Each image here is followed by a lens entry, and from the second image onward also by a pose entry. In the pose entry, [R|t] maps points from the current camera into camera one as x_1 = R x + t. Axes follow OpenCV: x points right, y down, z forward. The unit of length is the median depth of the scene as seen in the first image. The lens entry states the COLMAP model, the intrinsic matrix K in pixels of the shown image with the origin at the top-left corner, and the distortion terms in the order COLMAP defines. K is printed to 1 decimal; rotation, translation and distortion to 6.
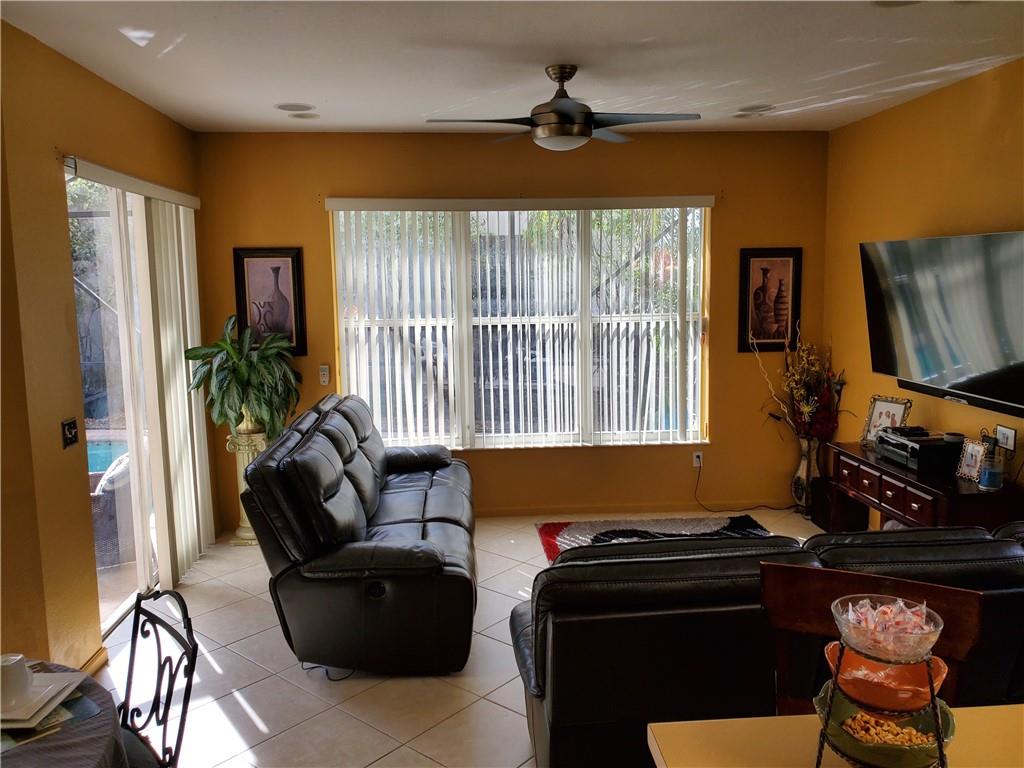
lens RADIAL K [[790.3, 0, 513.8], [0, 790.3, 369.7], [0, 0, 1]] dist [0.009252, -0.011497]
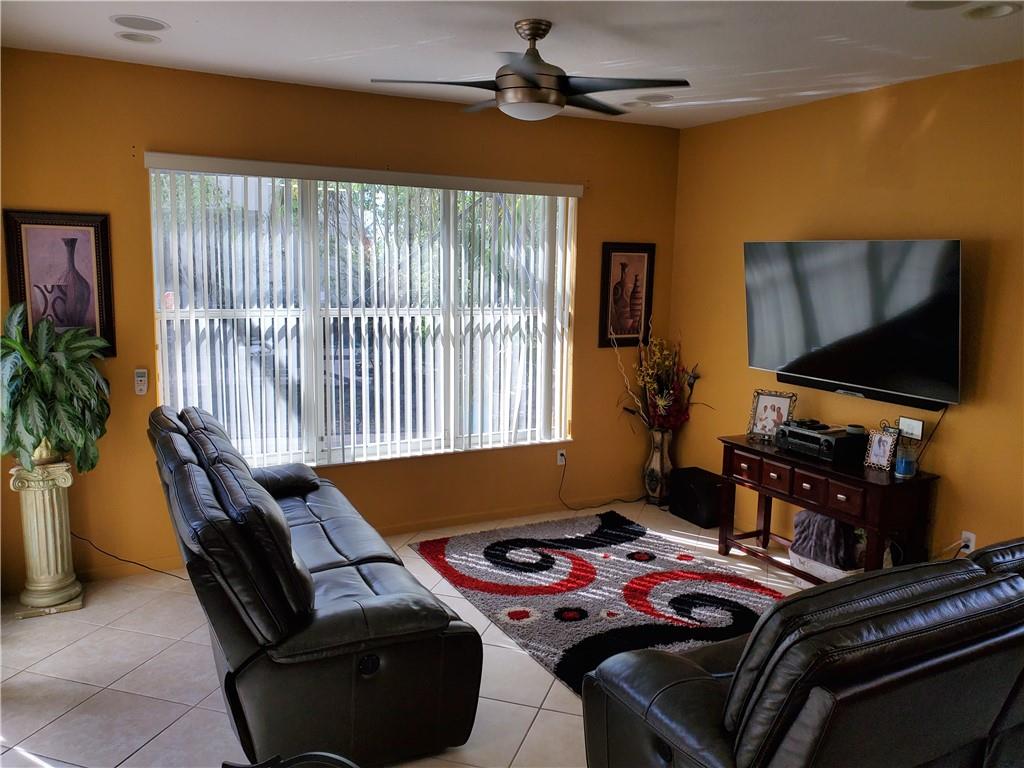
lens RADIAL K [[790.3, 0, 520.5], [0, 790.3, 380.7], [0, 0, 1]] dist [0.009252, -0.011497]
pose [[0.917999, -0.024392, 0.395831, -0.232896], [0.012032, 0.999360, 0.033679, -0.017699], [-0.396399, -0.026155, 0.917706, 0.159743]]
